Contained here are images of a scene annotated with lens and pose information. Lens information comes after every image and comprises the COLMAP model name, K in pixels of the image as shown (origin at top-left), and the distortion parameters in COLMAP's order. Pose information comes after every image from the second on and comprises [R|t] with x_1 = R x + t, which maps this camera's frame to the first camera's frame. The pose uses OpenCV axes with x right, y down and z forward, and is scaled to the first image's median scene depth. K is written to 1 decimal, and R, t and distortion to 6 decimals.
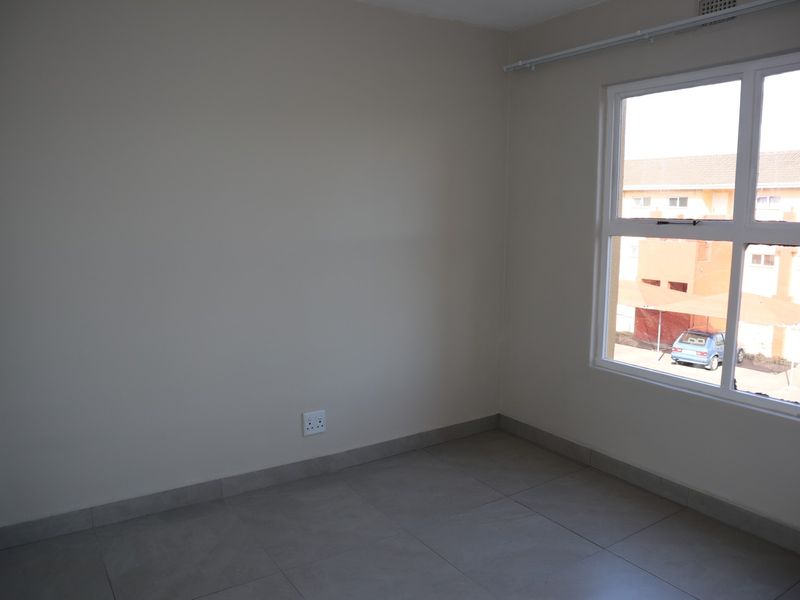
lens RADIAL K [[619.8, 0, 400.0], [0, 619.8, 300.0], [0, 0, 1]] dist [-0.132847, 0.089913]
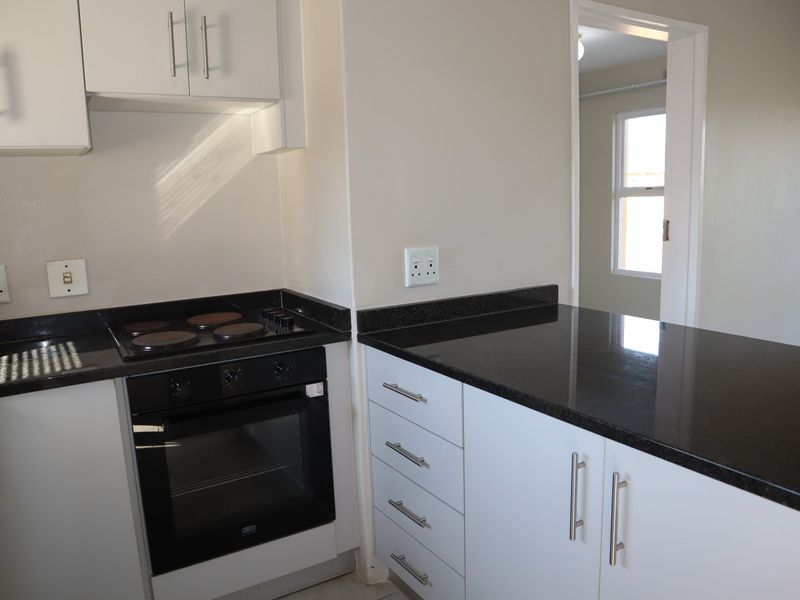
lens RADIAL K [[619.8, 0, 400.0], [0, 619.8, 300.0], [0, 0, 1]] dist [-0.132847, 0.089913]
pose [[0.998930, -0.035775, -0.029297, -0.261994], [0.036922, 0.998534, 0.039570, 0.101967], [0.027838, -0.040609, 0.998787, -0.815091]]
